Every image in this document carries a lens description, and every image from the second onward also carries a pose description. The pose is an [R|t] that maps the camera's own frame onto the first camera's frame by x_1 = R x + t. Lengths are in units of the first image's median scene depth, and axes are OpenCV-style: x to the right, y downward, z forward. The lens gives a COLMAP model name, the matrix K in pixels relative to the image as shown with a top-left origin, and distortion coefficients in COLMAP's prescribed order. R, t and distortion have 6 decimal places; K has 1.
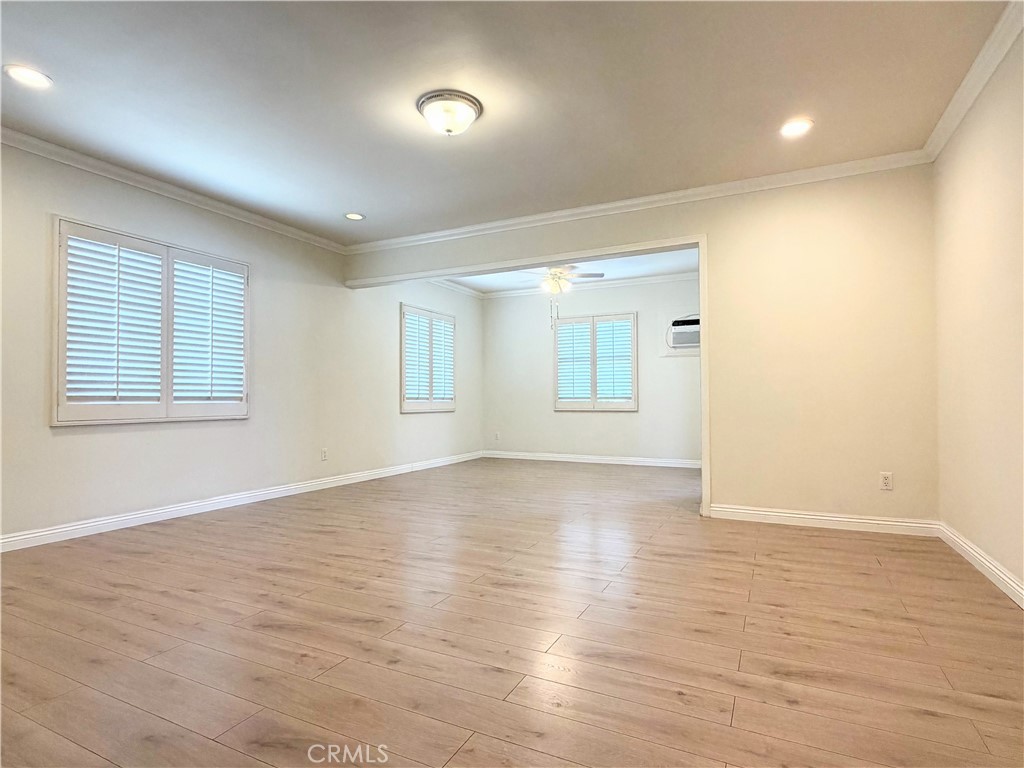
lens RADIAL K [[535.2, 0, 512.0], [0, 535.2, 384.0], [0, 0, 1]] dist [-0.003980, -0.000653]
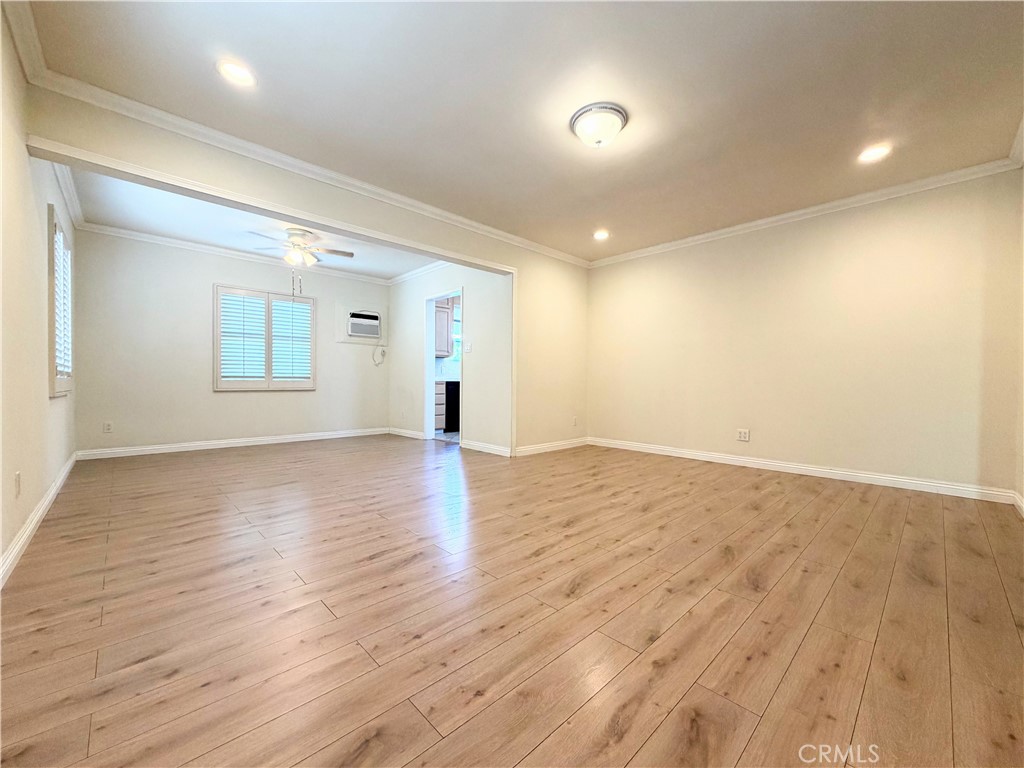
lens RADIAL K [[407.6, 0, 507.1], [0, 407.6, 384.8], [0, 0, 1]] dist [0.002097, 0.000131]
pose [[0.350321, -0.000282, 0.936630, -0.554297], [-0.034046, 0.999335, 0.013035, 0.022270], [-0.936011, -0.036455, 0.350078, 0.473055]]
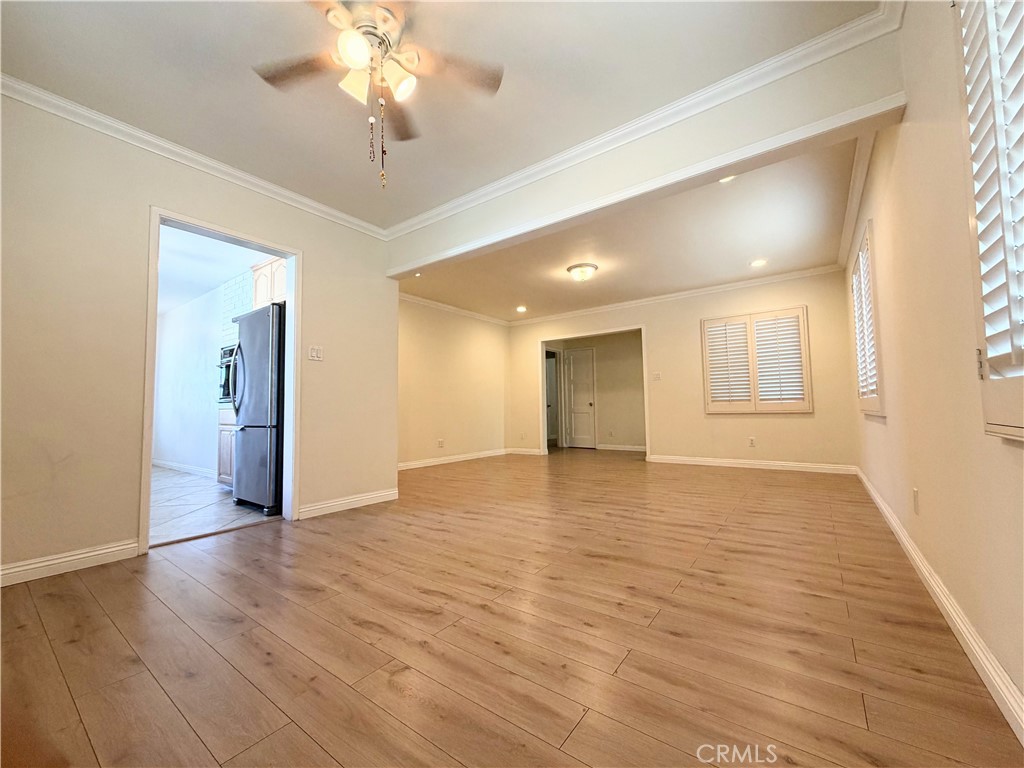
lens RADIAL K [[407.6, 0, 507.1], [0, 407.6, 384.8], [0, 0, 1]] dist [0.002097, 0.000131]
pose [[-0.983115, 0.020975, 0.181783, 0.394621], [0.004247, 0.995757, -0.091924, 0.087635], [-0.182940, -0.089600, -0.979033, 2.379873]]
